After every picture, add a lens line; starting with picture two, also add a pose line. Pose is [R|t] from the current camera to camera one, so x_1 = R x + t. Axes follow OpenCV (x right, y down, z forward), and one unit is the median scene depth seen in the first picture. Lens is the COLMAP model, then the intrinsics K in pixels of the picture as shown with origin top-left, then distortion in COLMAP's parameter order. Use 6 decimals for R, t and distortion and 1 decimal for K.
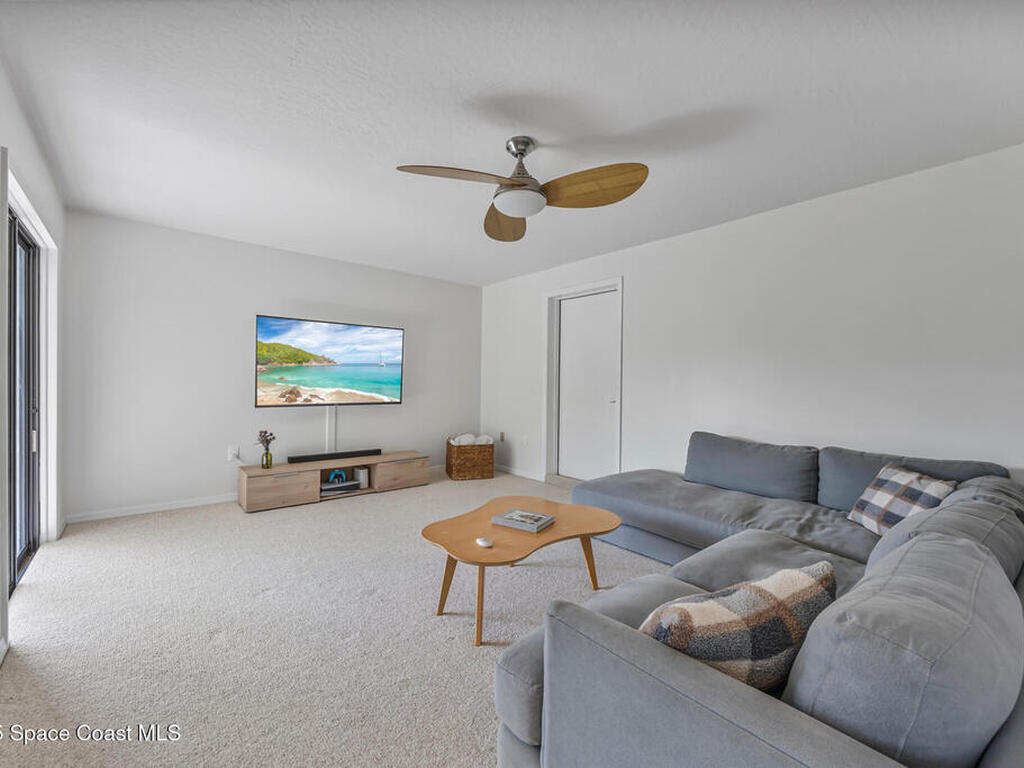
lens RADIAL K [[450.2, 0, 513.3], [0, 450.2, 383.6], [0, 0, 1]] dist [-0.004787, 0.001618]
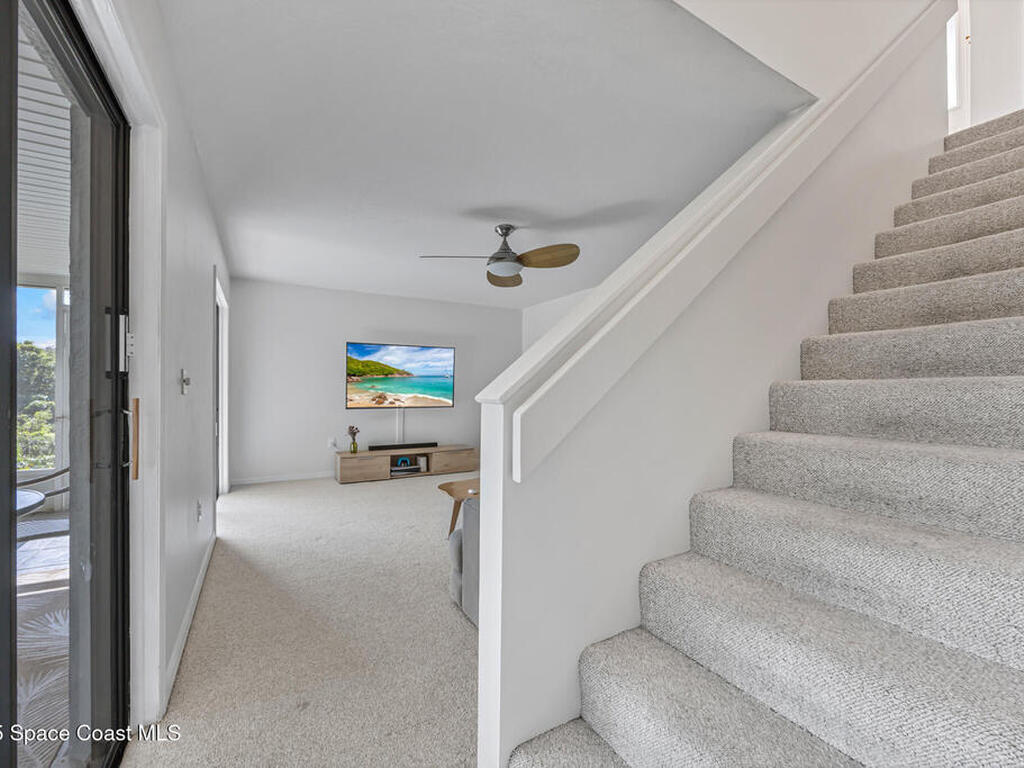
lens RADIAL K [[450.2, 0, 513.1], [0, 450.2, 385.6], [0, 0, 1]] dist [-0.004787, 0.001618]
pose [[0.982926, -0.010598, -0.183694, 0.186699], [0.008087, 0.999863, -0.014417, 0.003953], [0.183822, 0.012685, 0.982878, -0.268851]]
